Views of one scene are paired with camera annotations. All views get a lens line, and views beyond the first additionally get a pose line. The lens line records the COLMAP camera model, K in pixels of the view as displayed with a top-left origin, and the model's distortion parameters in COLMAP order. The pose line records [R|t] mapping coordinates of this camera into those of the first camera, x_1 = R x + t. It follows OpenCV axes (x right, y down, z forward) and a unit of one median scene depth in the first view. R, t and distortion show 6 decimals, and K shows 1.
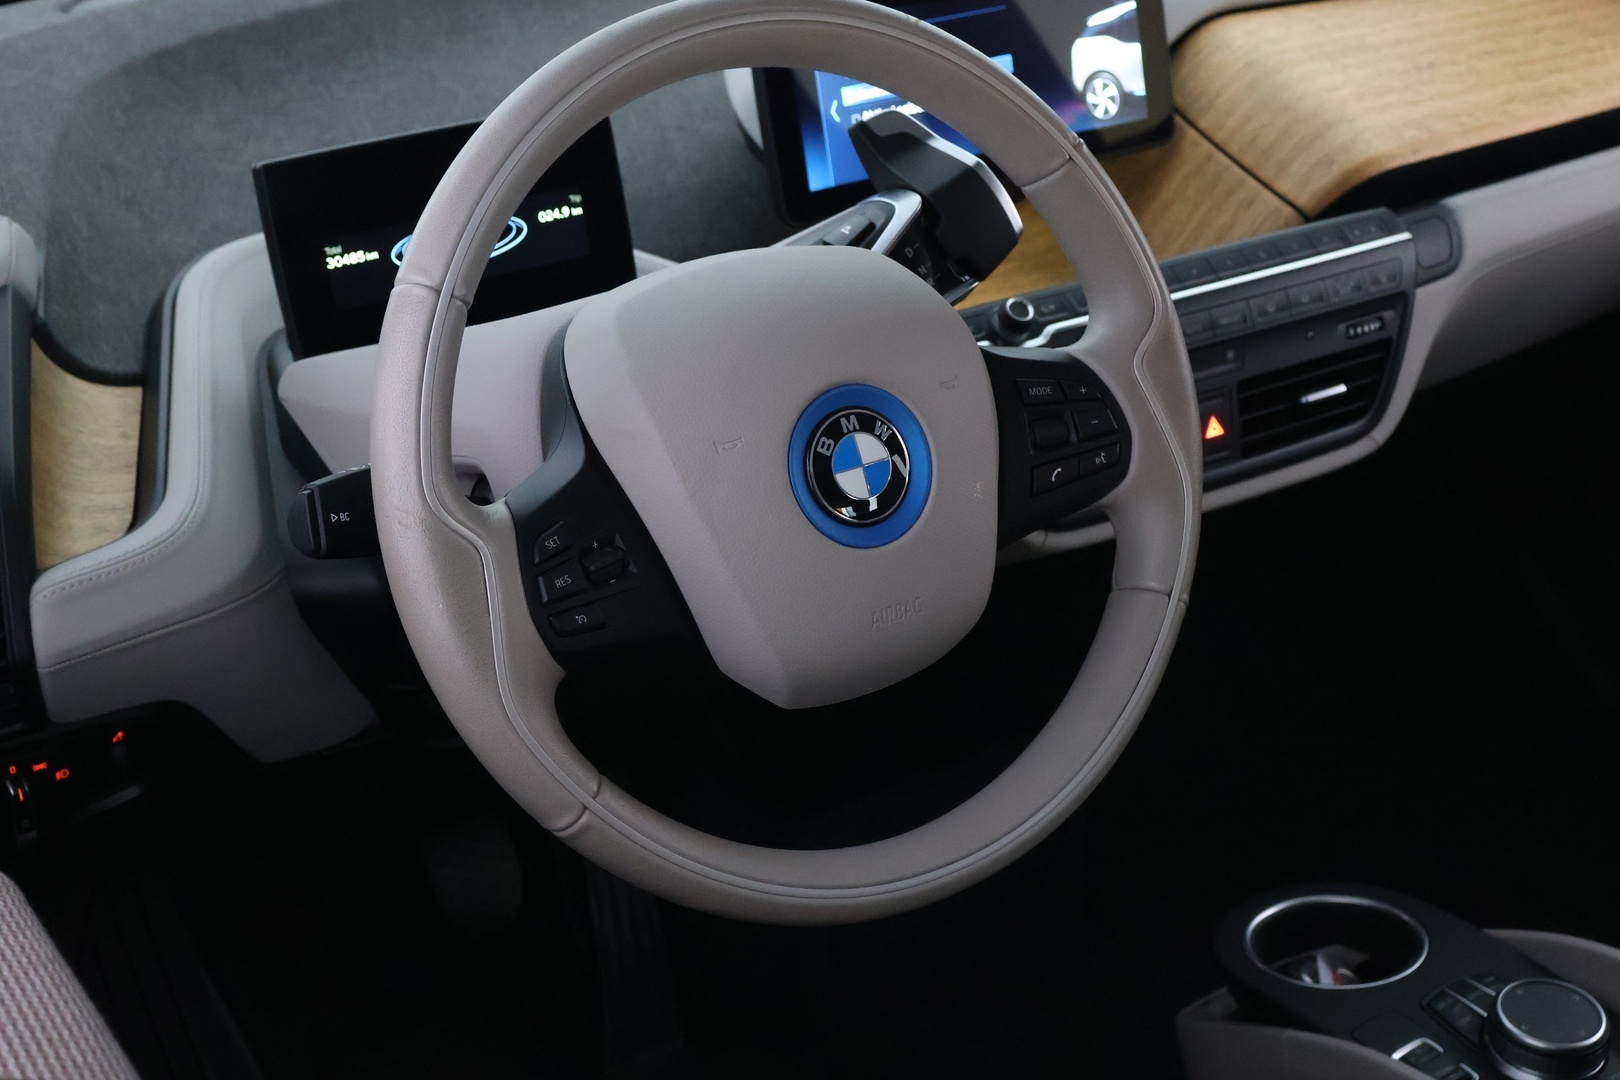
lens RADIAL K [[2250.4, 0, 810.3], [0, 2250.4, 541.6], [0, 0, 1]] dist [0.013426, 0.000000]
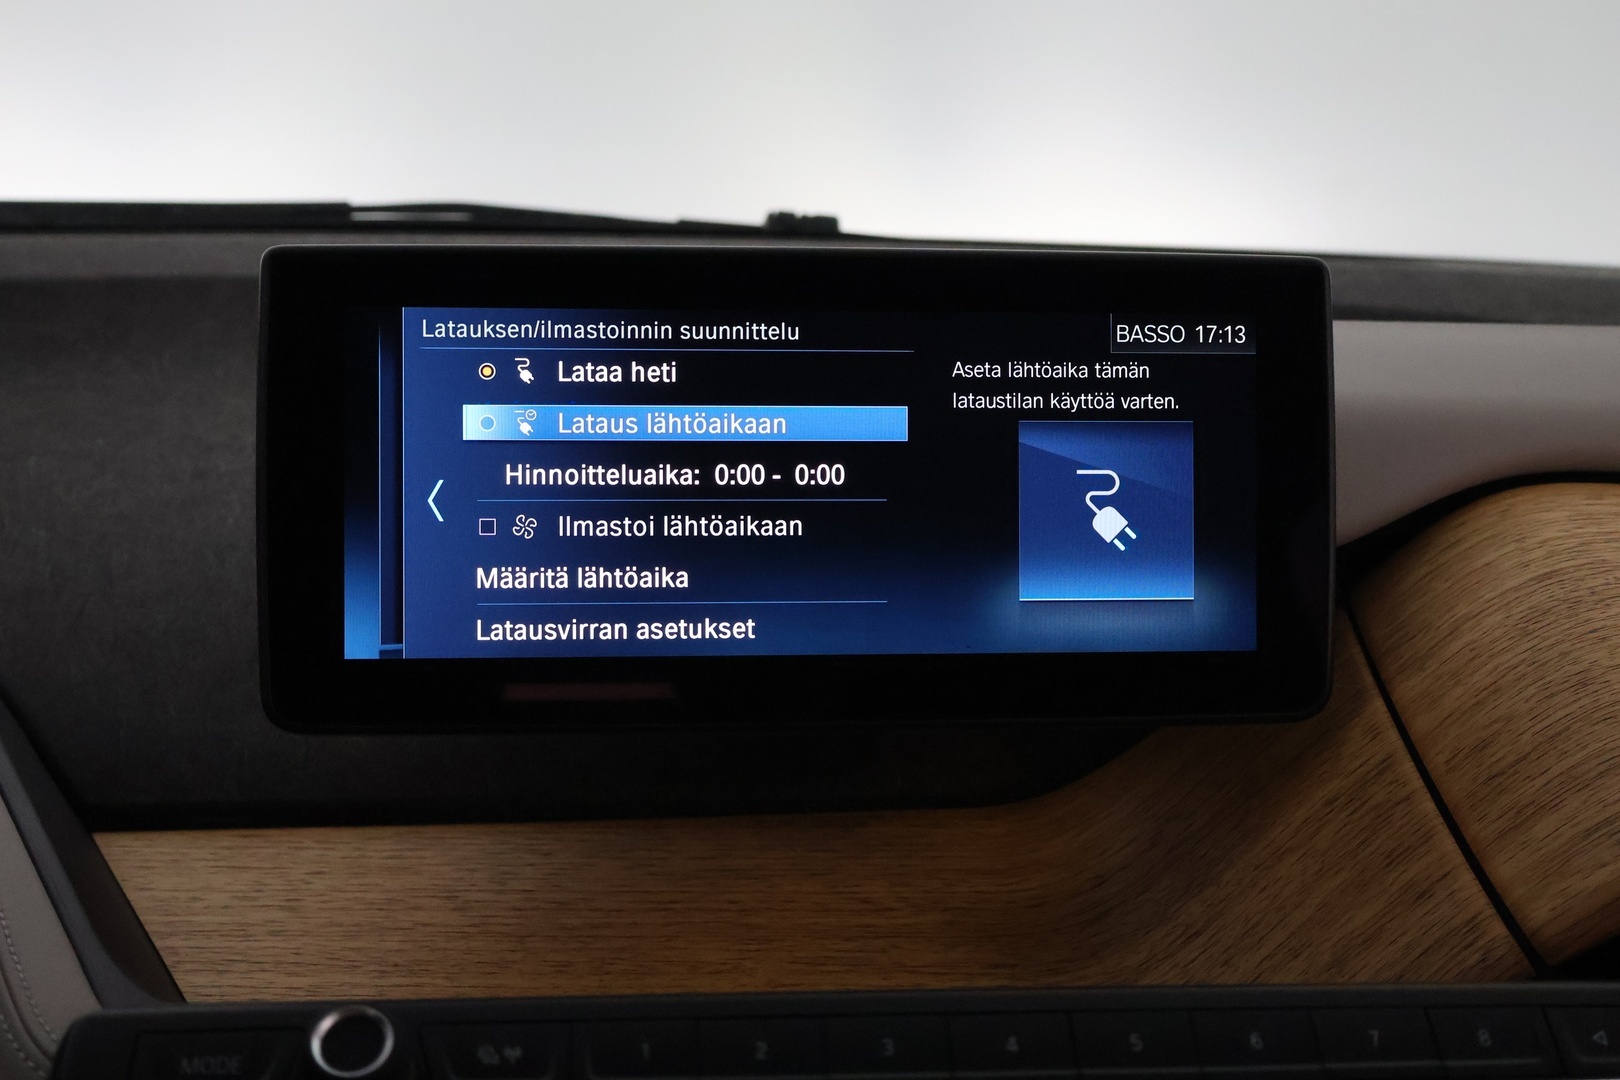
lens RADIAL K [[2085.2, 0, 809.8], [0, 2085.2, 536.6], [0, 0, 1]] dist [-0.006403, 0.000000]
pose [[0.901020, 0.142966, -0.409541, 0.237099], [-0.237943, 0.952303, -0.191055, -0.112890], [0.362693, 0.269592, 0.892062, 0.607998]]
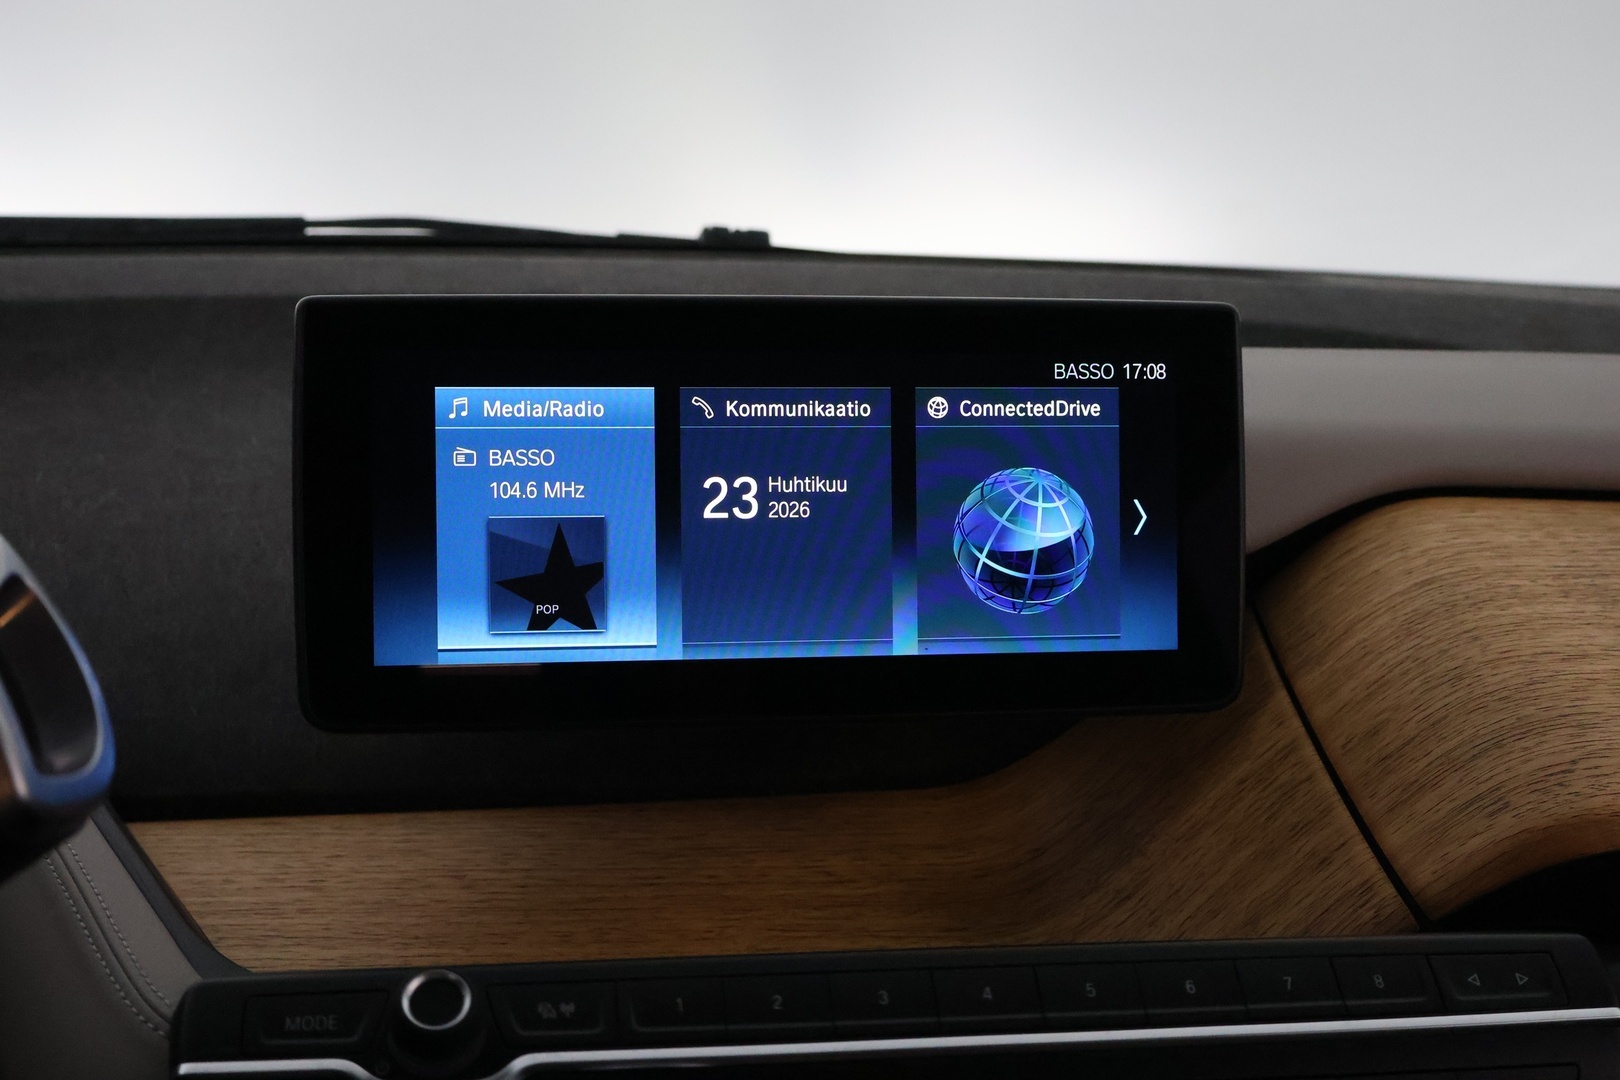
lens RADIAL K [[2085.2, 0, 809.5], [0, 2085.2, 542.7], [0, 0, 1]] dist [-0.006403, 0.000000]
pose [[0.922843, 0.143671, -0.357379, 0.238981], [-0.221748, 0.956818, -0.187956, -0.107696], [0.314943, 0.252702, 0.914851, 0.552614]]
